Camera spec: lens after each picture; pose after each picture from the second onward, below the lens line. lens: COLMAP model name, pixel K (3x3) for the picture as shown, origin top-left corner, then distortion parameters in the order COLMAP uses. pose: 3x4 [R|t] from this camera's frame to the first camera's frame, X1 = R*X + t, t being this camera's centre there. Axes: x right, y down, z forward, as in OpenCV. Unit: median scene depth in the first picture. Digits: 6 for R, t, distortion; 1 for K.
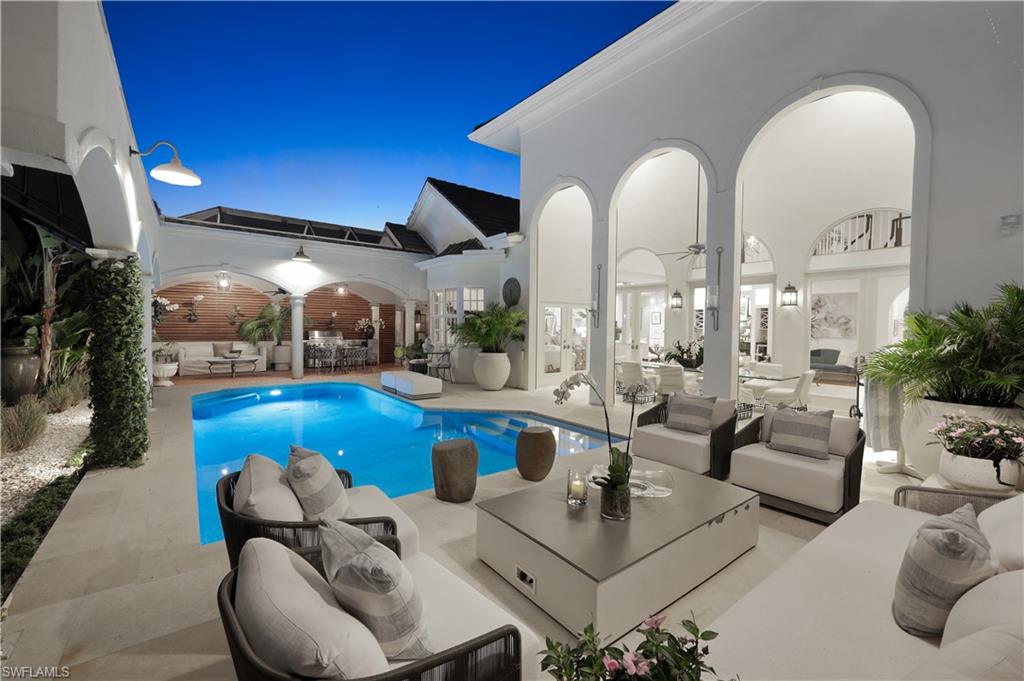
lens RADIAL K [[415.8, 0, 510.7], [0, 415.8, 334.1], [0, 0, 1]] dist [0.000558, 0.000166]
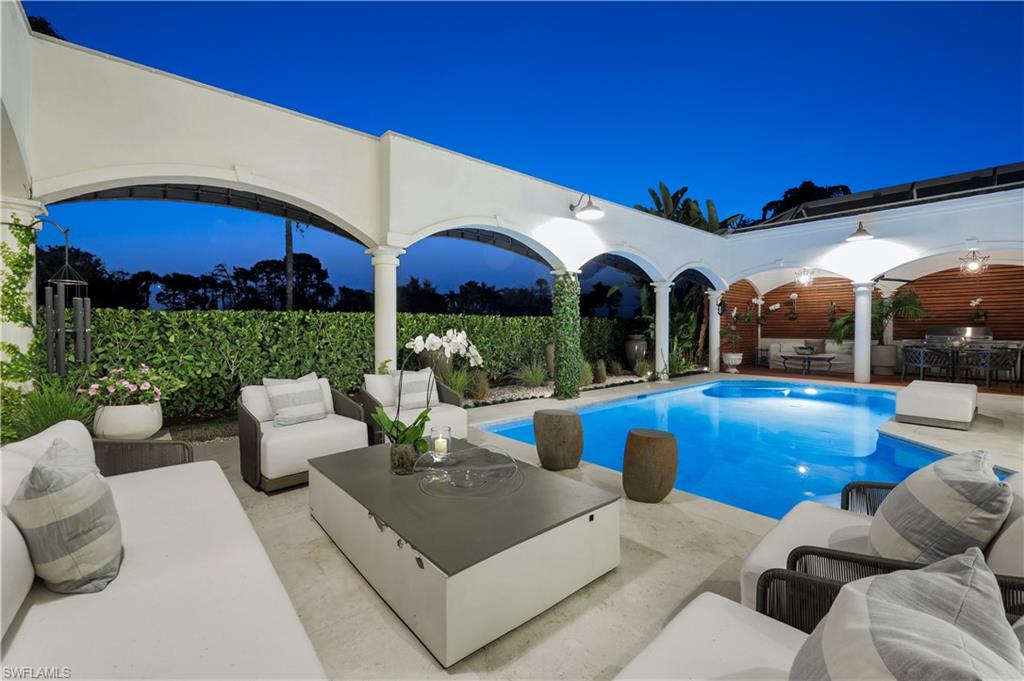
lens RADIAL K [[415.8, 0, 510.7], [0, 415.8, 334.1], [0, 0, 1]] dist [0.000558, 0.000166]
pose [[0.062815, -0.002252, -0.998023, 0.277896], [-0.018354, 0.999826, -0.003411, 0.027287], [0.997856, 0.018532, 0.062763, 0.255744]]
